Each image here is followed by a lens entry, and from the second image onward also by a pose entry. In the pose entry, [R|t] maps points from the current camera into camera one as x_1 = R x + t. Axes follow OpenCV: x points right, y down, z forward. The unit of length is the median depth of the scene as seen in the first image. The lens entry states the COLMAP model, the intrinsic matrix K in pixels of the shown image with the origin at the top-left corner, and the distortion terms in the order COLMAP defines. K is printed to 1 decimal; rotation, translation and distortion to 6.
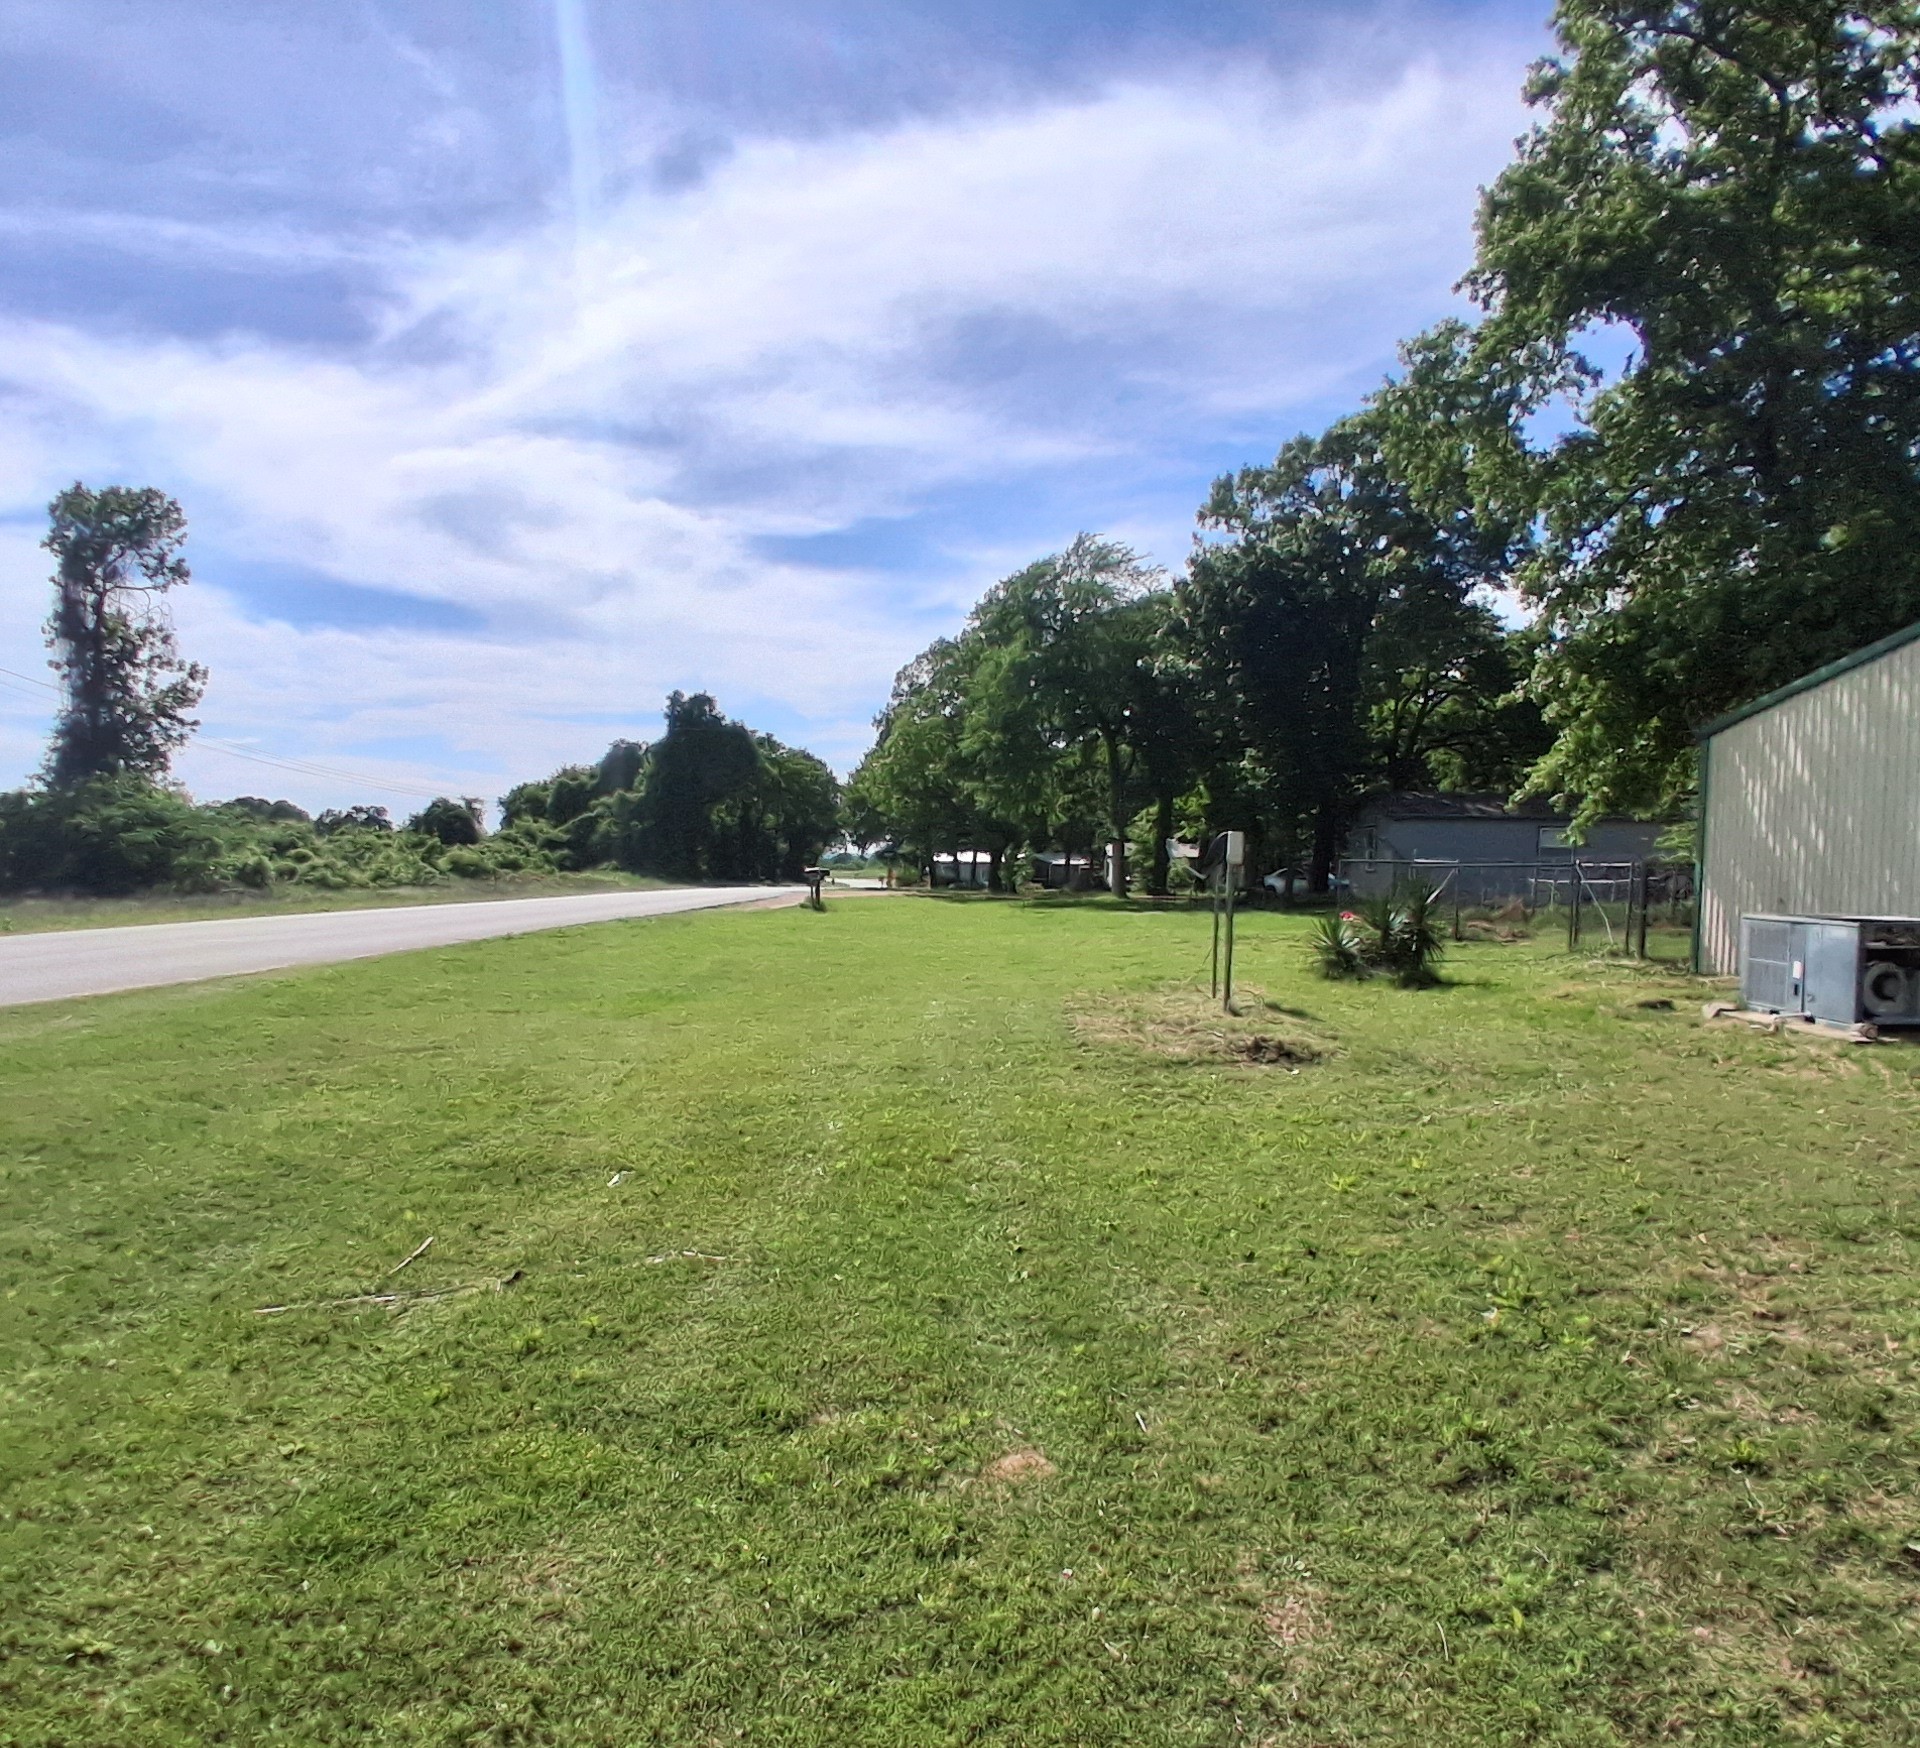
lens RADIAL K [[1264.8, 0, 960.0], [0, 1264.8, 874.0], [0, 0, 1]] dist [0.003303, 0.001071]
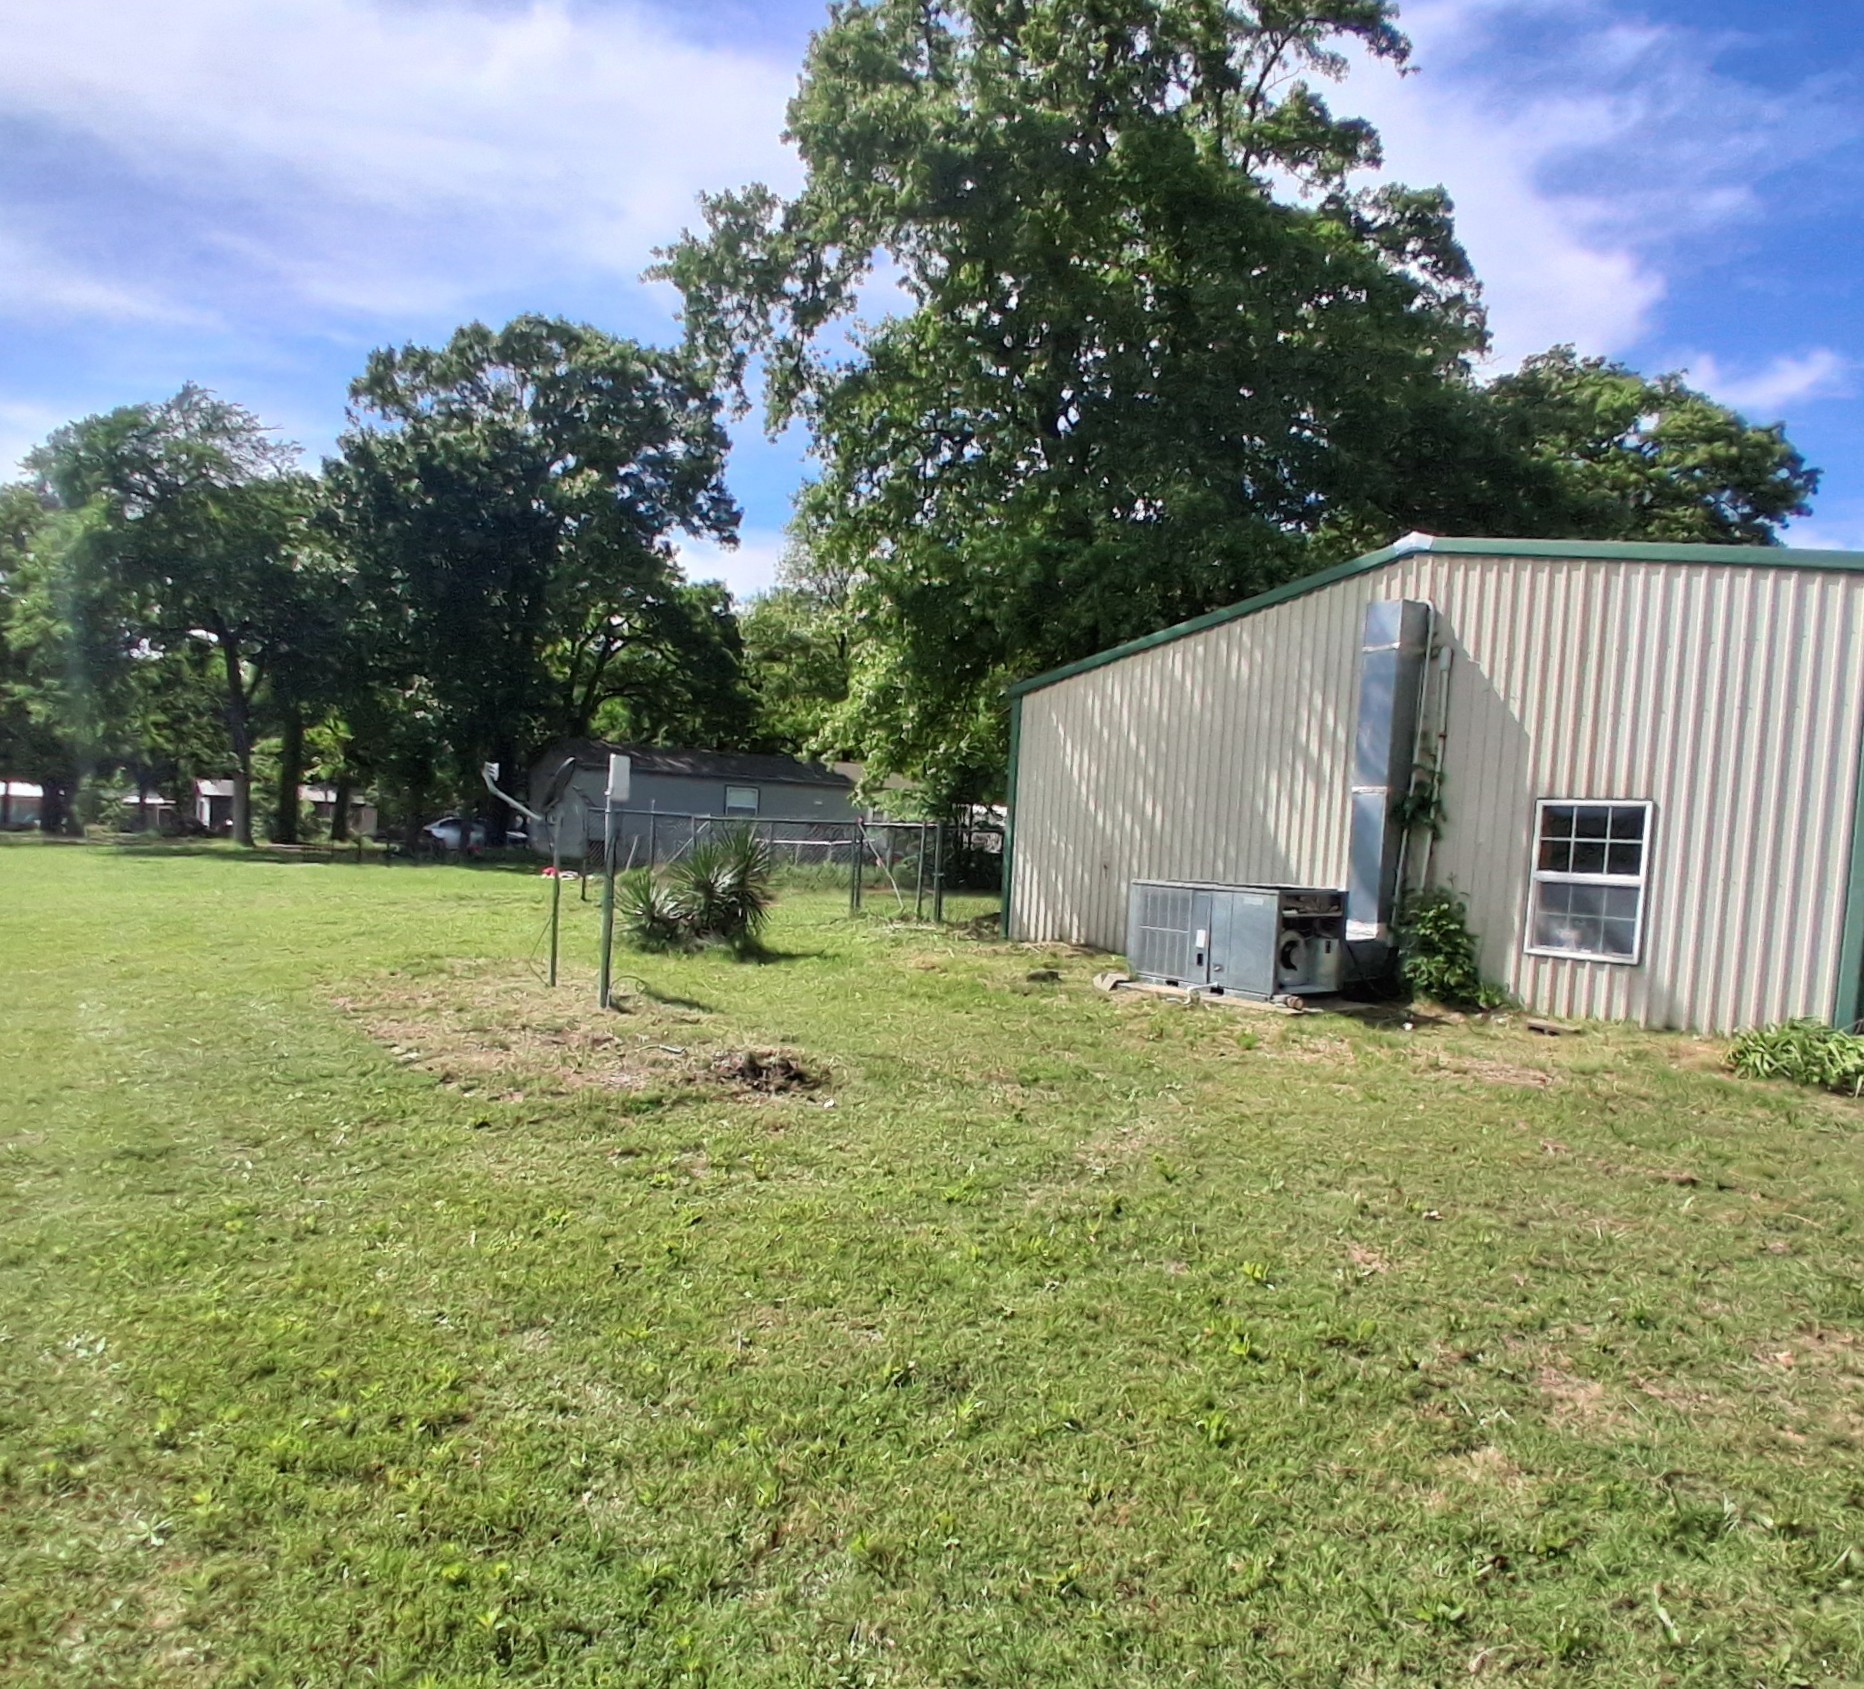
lens RADIAL K [[1306.2, 0, 929.4], [0, 1306.2, 920.5], [0, 0, 1]] dist [0.004603, -0.046592]
pose [[0.803445, -0.005879, 0.595350, -0.021379], [-0.035604, 0.997687, 0.057901, 0.003002], [-0.594313, -0.067717, 0.801378, 0.080434]]
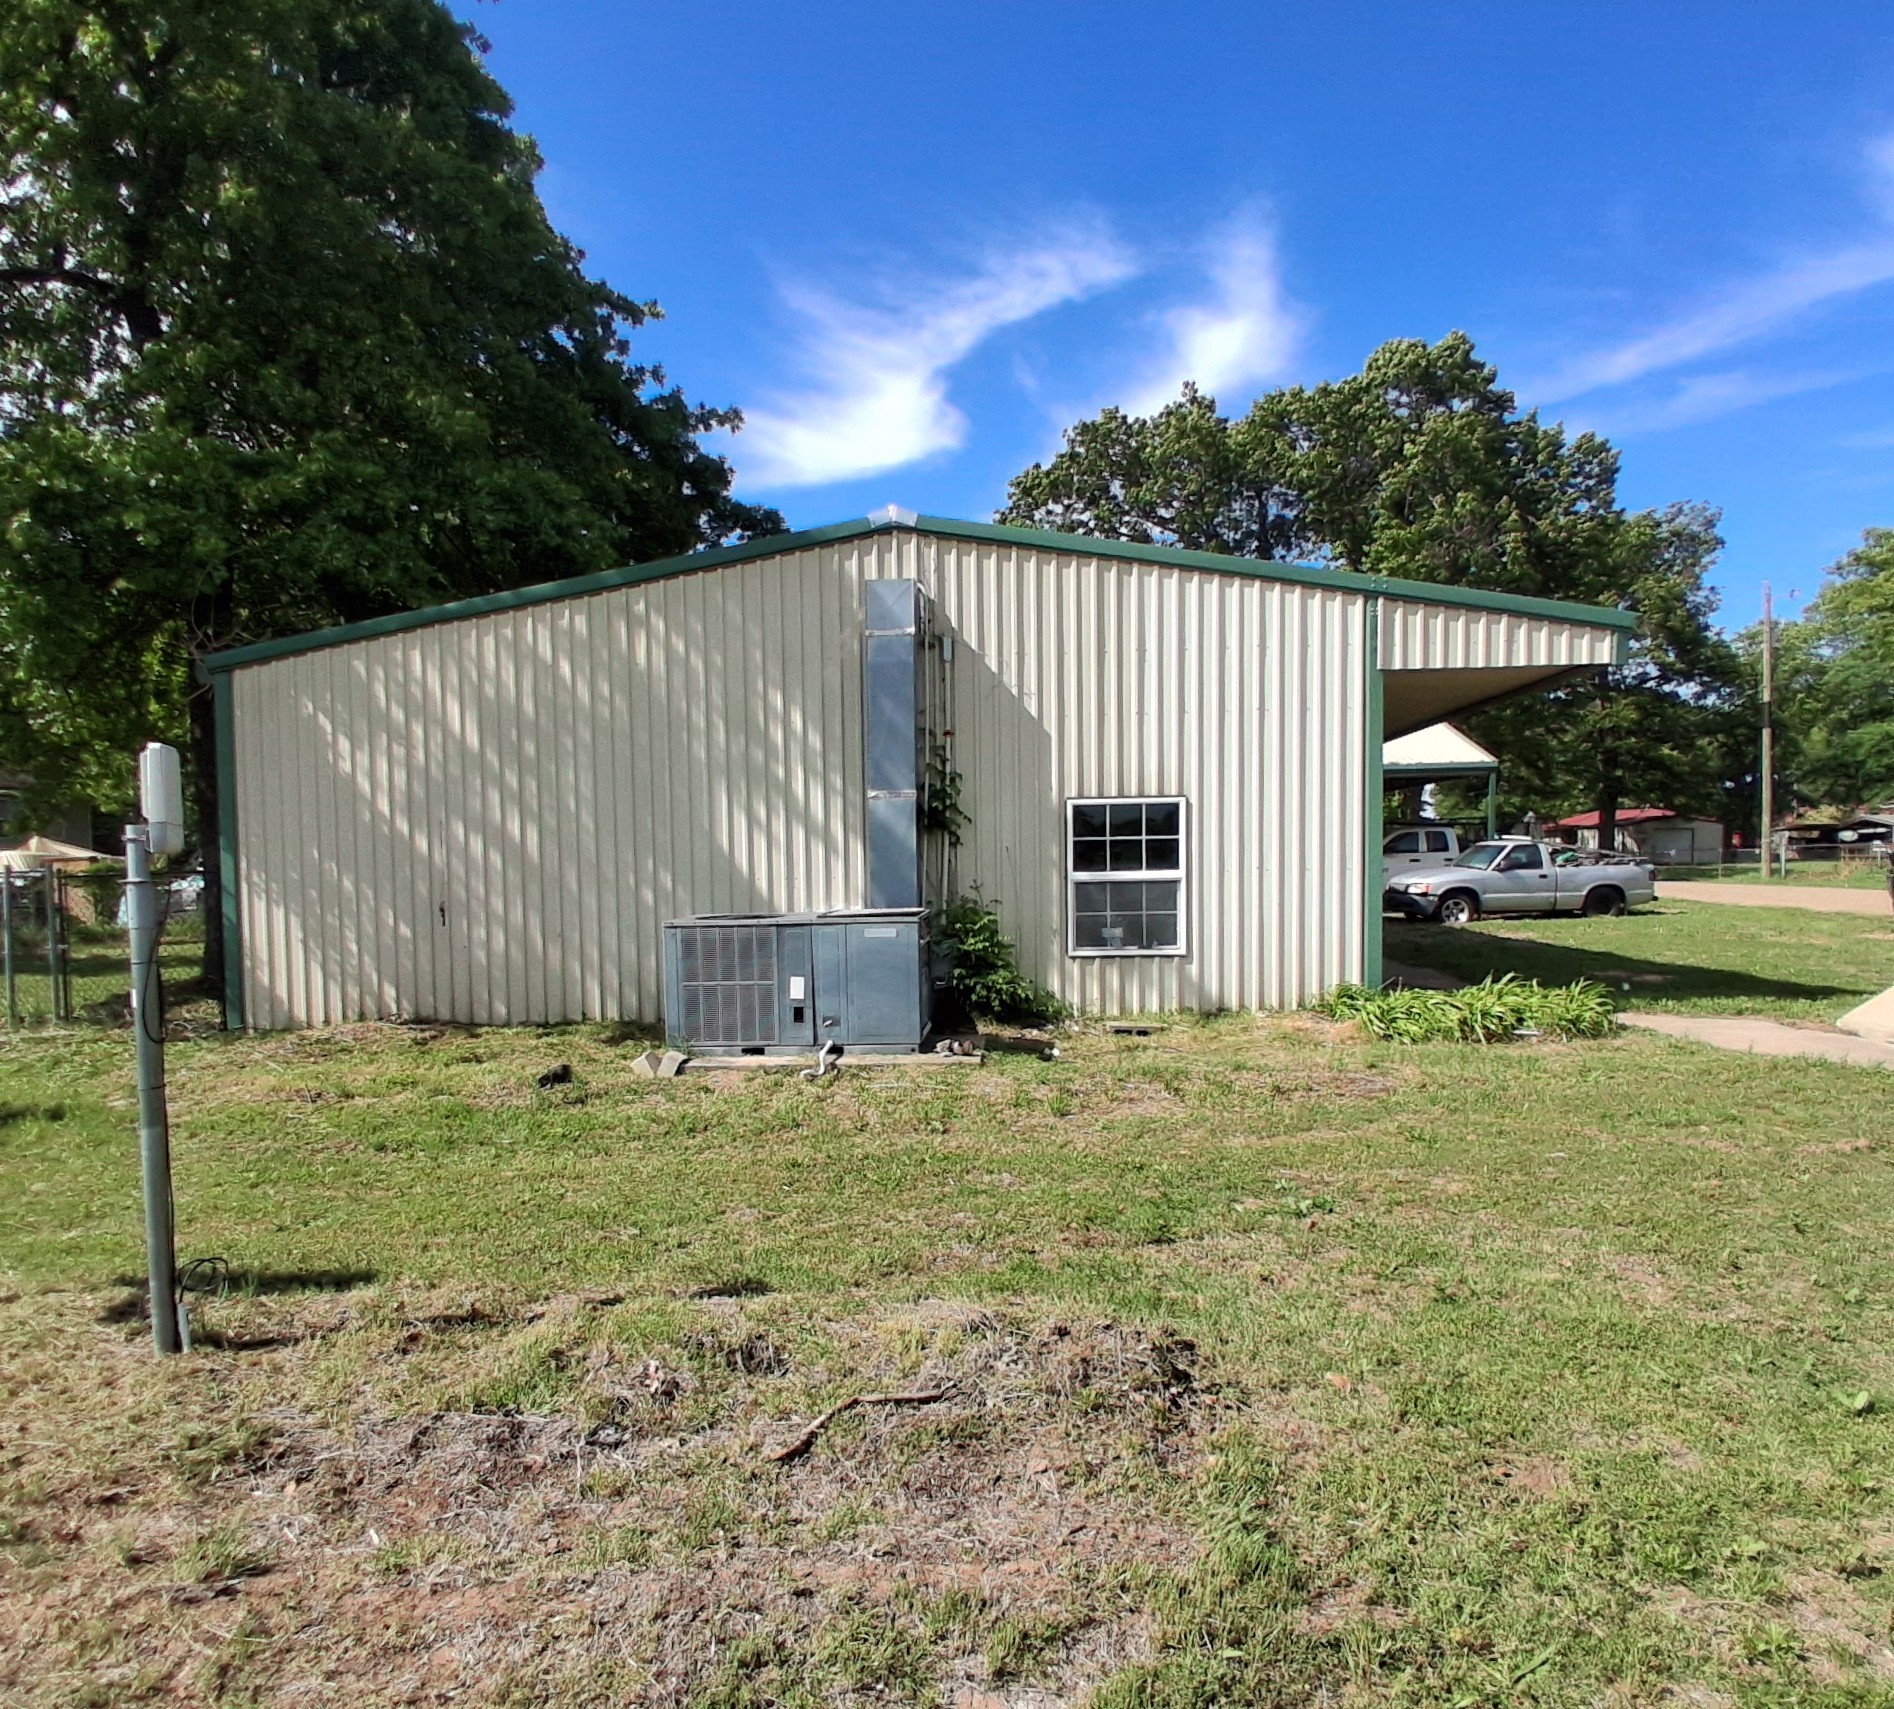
lens RADIAL K [[1257.0, 0, 948.3], [0, 1257.0, 931.3], [0, 0, 1]] dist [0.004783, -0.000251]
pose [[0.039203, -0.060301, 0.997410, -0.016679], [0.034000, 0.997680, 0.058981, 0.000490], [-0.998653, 0.031600, 0.041163, 0.211483]]
